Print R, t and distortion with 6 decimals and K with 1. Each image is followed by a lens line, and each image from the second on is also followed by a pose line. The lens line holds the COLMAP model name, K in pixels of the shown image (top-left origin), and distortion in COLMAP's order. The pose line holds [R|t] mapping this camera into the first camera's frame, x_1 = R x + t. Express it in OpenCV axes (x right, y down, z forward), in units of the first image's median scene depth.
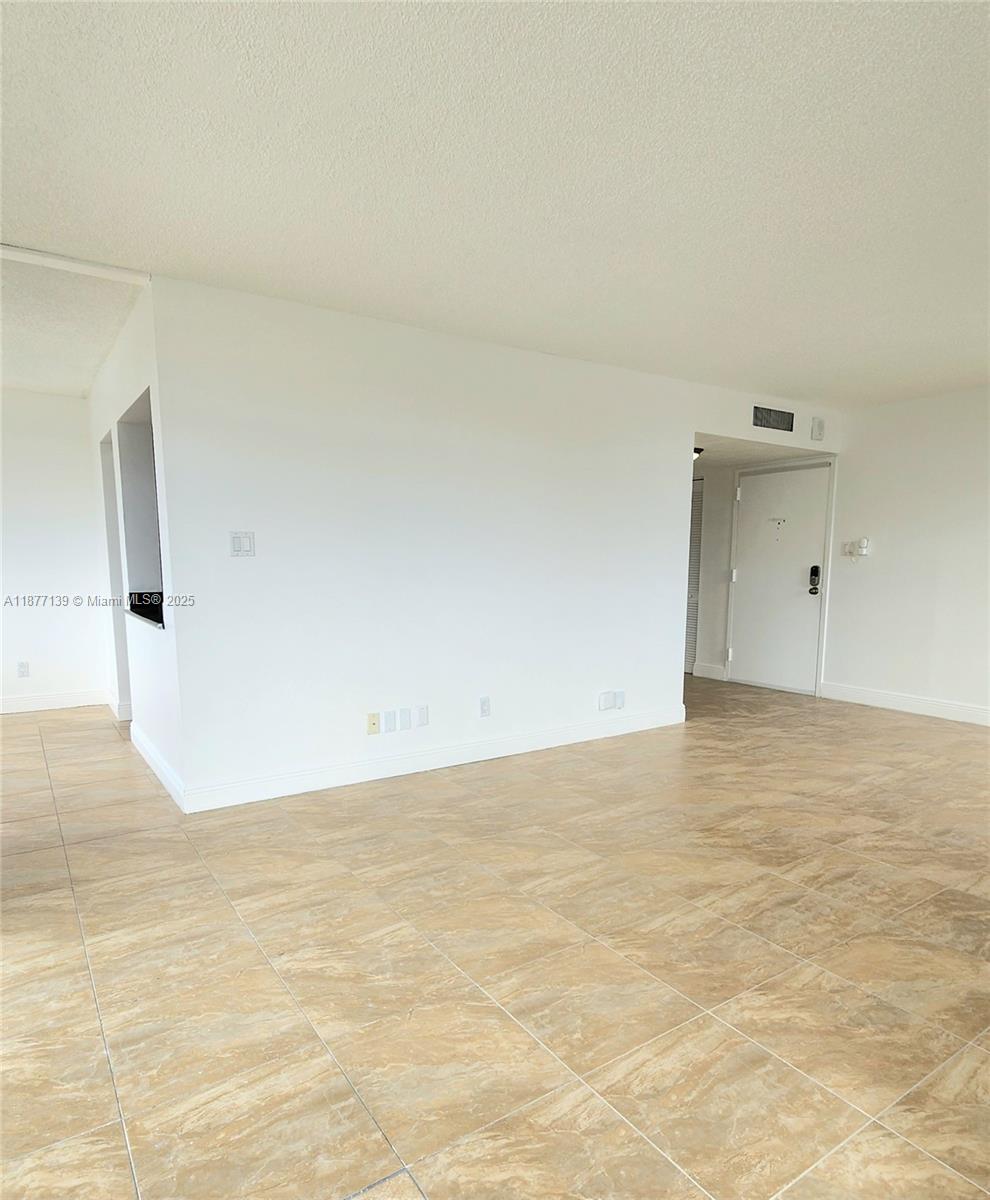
lens RADIAL K [[736.6, 0, 498.0], [0, 736.6, 597.8], [0, 0, 1]] dist [-0.004633, 0.000504]
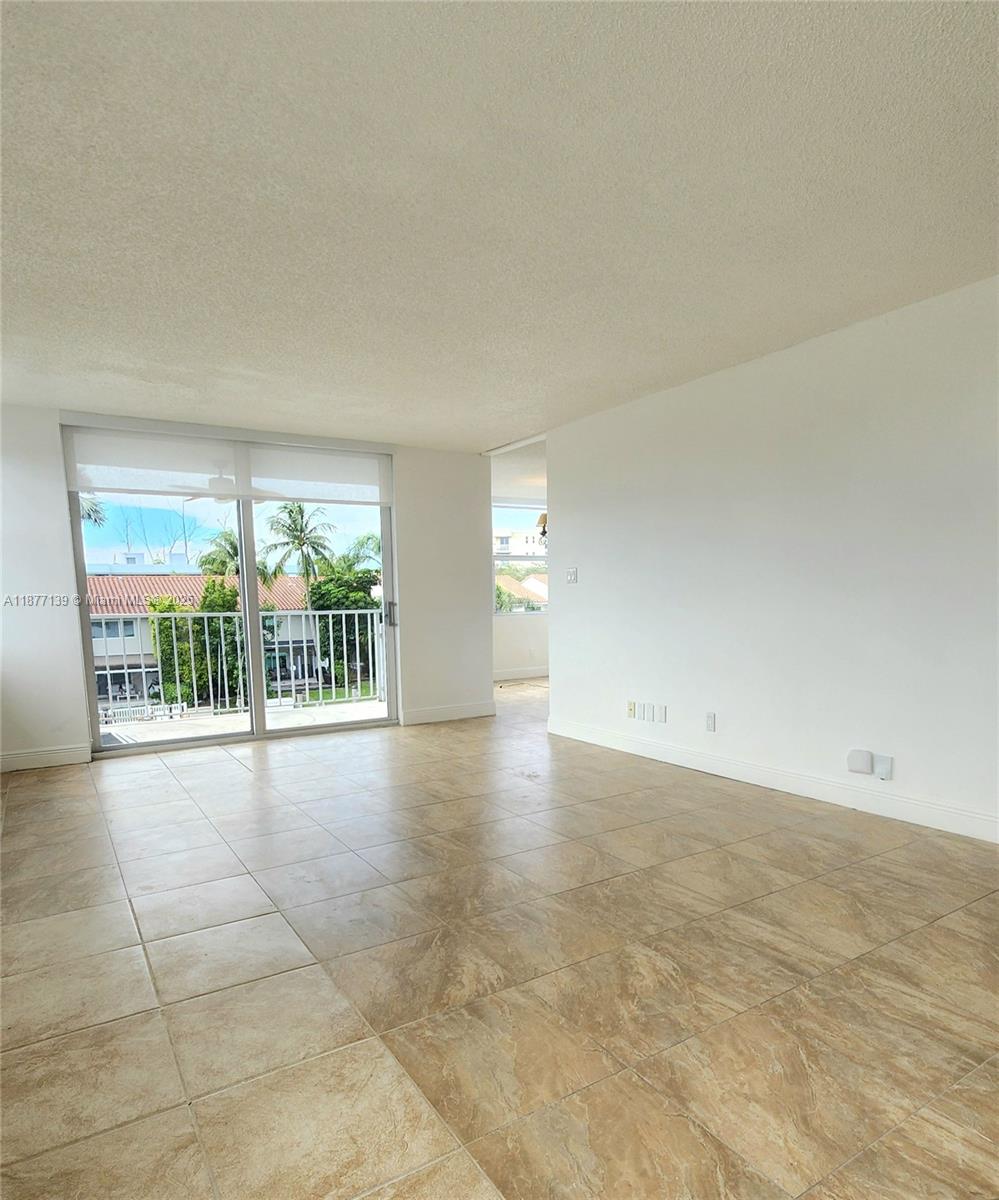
lens RADIAL K [[736.6, 0, 506.3], [0, 736.6, 610.2], [0, 0, 1]] dist [-0.004633, 0.000504]
pose [[-0.017793, 0.023713, -0.999560, 0.904908], [-0.036834, 0.999025, 0.024356, -0.023703], [0.999163, 0.037251, -0.016903, 0.627435]]
